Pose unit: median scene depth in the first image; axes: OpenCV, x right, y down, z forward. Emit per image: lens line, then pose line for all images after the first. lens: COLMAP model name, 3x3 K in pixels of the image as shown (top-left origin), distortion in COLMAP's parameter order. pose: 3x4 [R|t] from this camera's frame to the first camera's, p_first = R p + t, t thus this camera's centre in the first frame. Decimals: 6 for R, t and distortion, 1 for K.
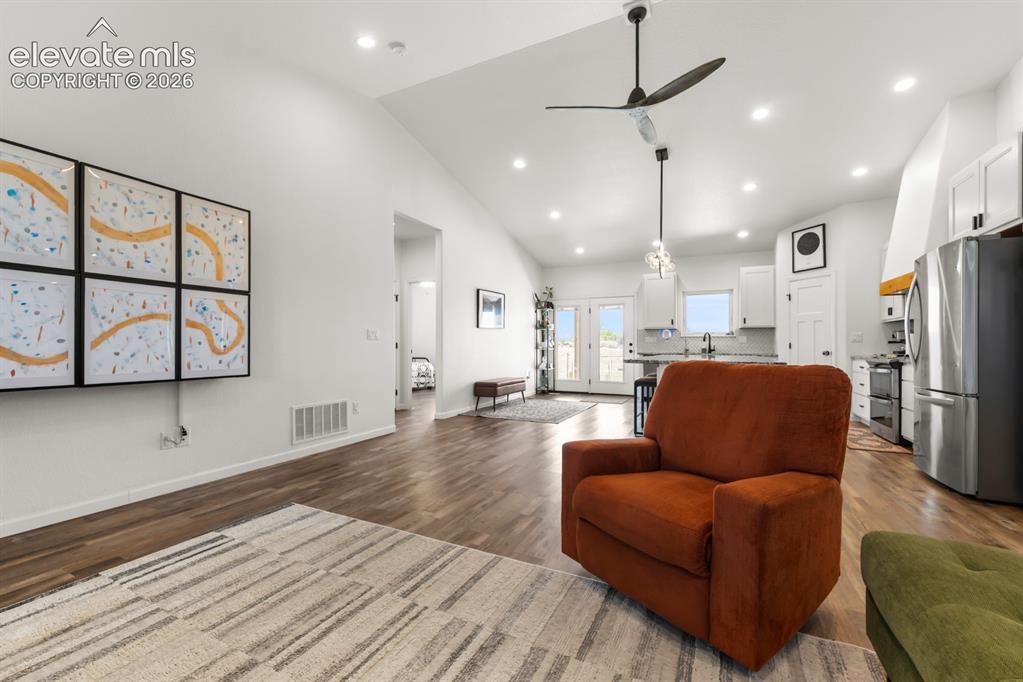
lens RADIAL K [[408.3, 0, 507.3], [0, 408.3, 351.8], [0, 0, 1]] dist [-0.003961, 0.001624]
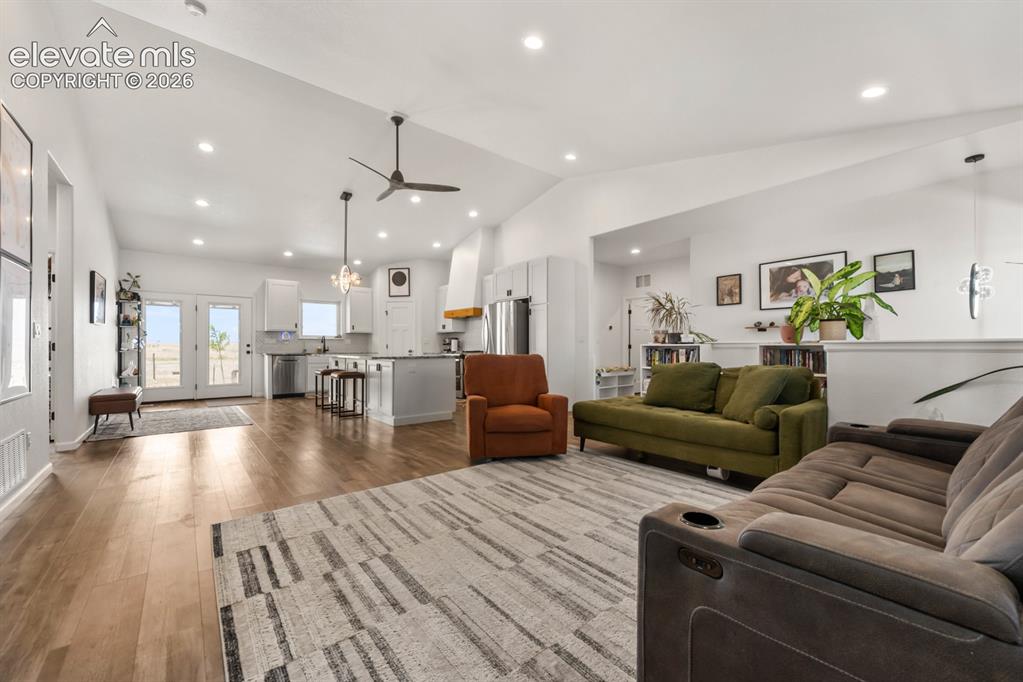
lens RADIAL K [[408.3, 0, 503.5], [0, 408.3, 343.5], [0, 0, 1]] dist [-0.003961, 0.001624]
pose [[0.422202, 0.006293, 0.906480, -0.454425], [0.014870, 0.999793, -0.013867, -0.000112], [-0.906380, 0.019334, 0.422021, 0.022321]]
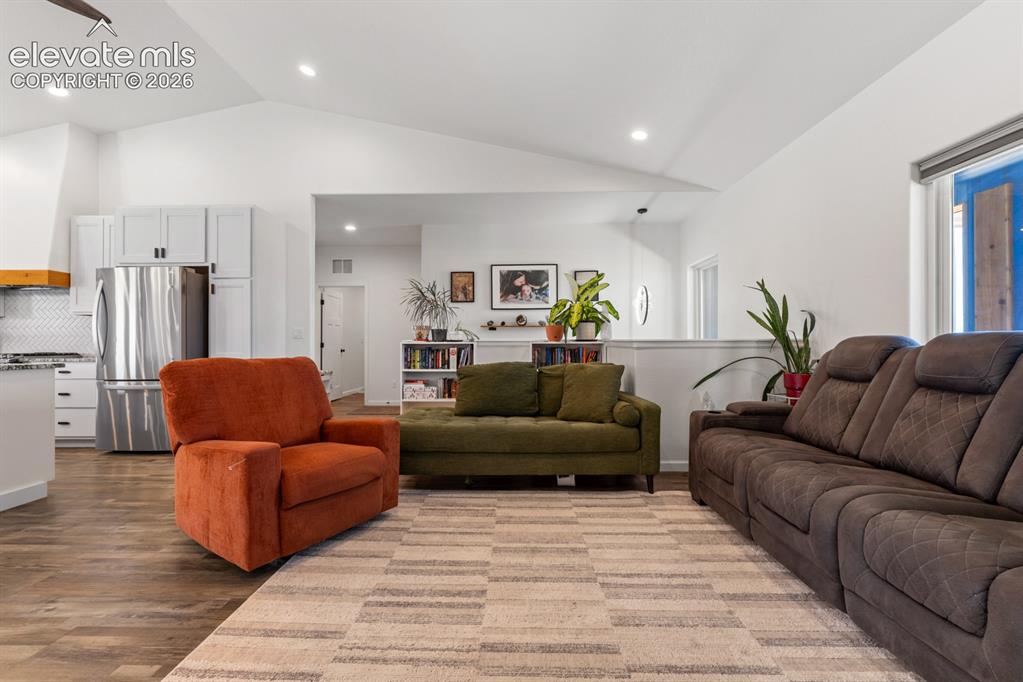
lens RADIAL K [[428.7, 0, 509.5], [0, 428.7, 344.8], [0, 0, 1]] dist [-0.002742, 0.000255]
pose [[-0.437852, 0.000756, 0.899047, -0.298734], [0.014195, 0.999881, 0.006072, -0.002890], [-0.898935, 0.015420, -0.437810, 0.272406]]
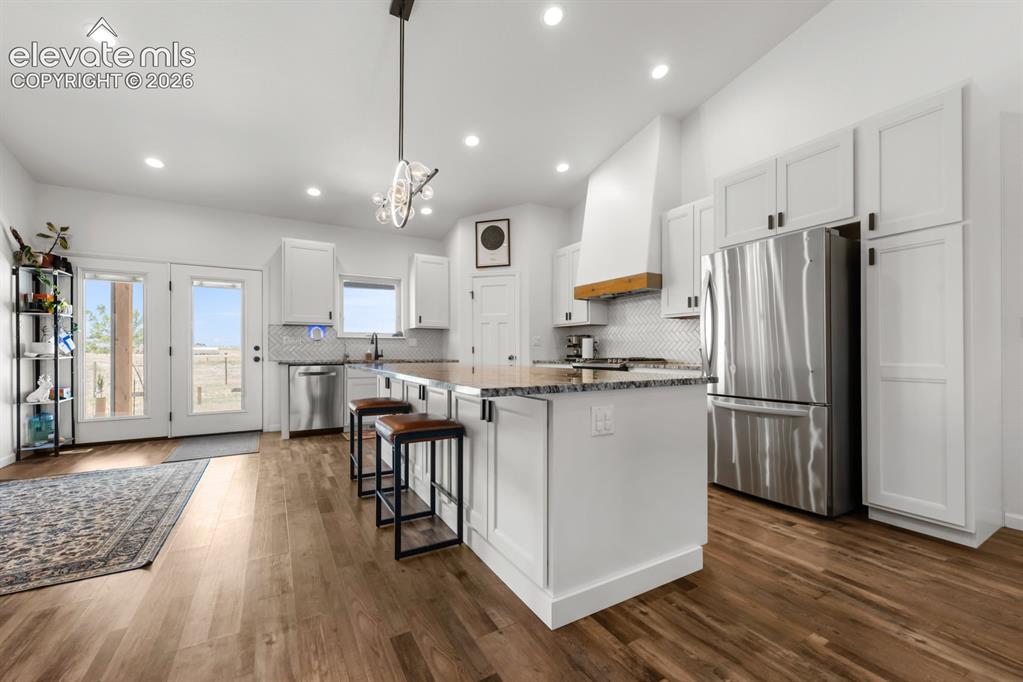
lens RADIAL K [[408.3, 0, 505.5], [0, 408.3, 348.5], [0, 0, 1]] dist [-0.003961, 0.001624]
pose [[0.554000, 0.003009, 0.832511, -0.001687], [0.013405, 0.999832, -0.012534, -0.006614], [-0.832409, 0.018103, 0.553866, 0.471013]]
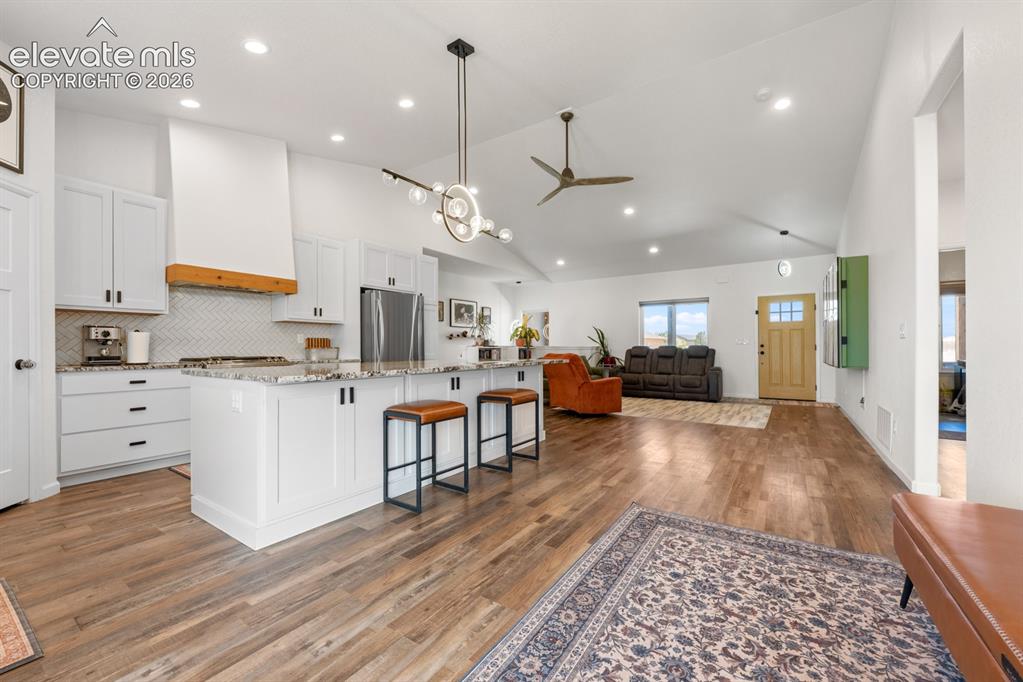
lens RADIAL K [[408.3, 0, 509.9], [0, 408.3, 345.1], [0, 0, 1]] dist [-0.003961, 0.001624]
pose [[-0.991933, 0.003304, 0.126717, 0.180739], [0.004145, 0.999971, 0.006372, -0.018228], [-0.126693, 0.006846, -0.991918, 1.313727]]
